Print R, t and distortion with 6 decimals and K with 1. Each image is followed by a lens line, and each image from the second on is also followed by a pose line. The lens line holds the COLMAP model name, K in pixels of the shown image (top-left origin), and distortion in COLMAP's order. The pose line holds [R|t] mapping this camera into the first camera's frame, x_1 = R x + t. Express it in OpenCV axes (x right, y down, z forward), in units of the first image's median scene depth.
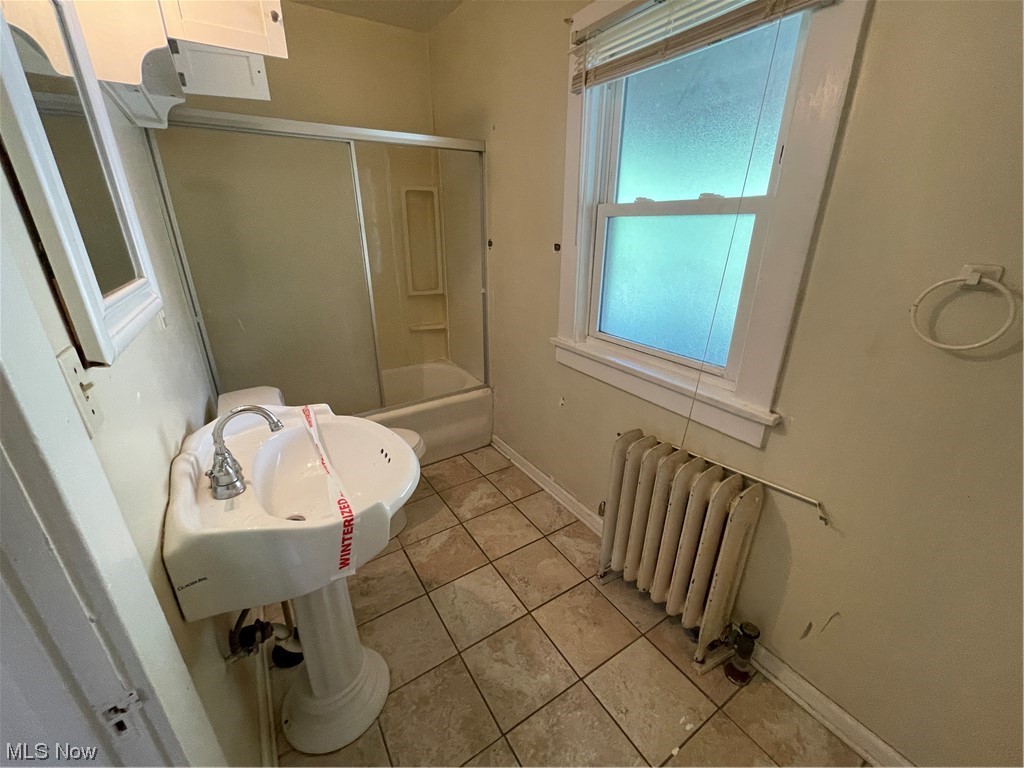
lens RADIAL K [[414.1, 0, 510.2], [0, 414.1, 383.4], [0, 0, 1]] dist [-0.001612, -0.000693]
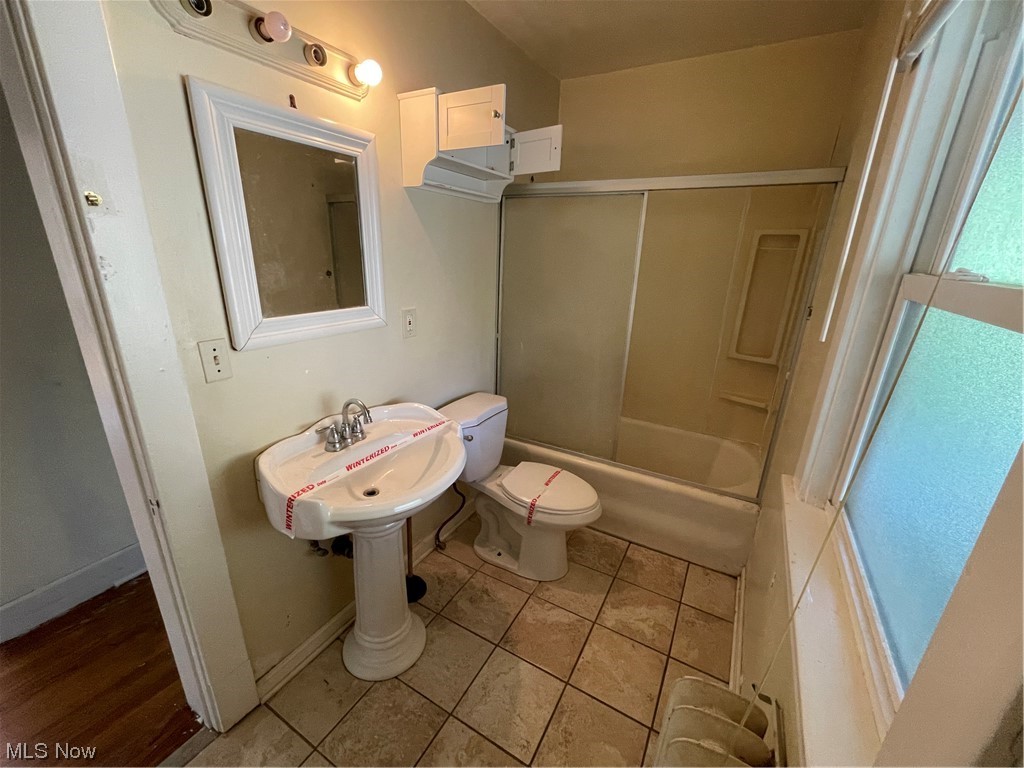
lens RADIAL K [[414.1, 0, 510.2], [0, 414.1, 383.4], [0, 0, 1]] dist [-0.001612, -0.000693]
pose [[0.464959, 0.290111, -0.836450, 0.354233], [-0.343958, 0.929763, 0.131279, -0.163609], [0.815786, 0.226664, 0.532087, 0.284278]]
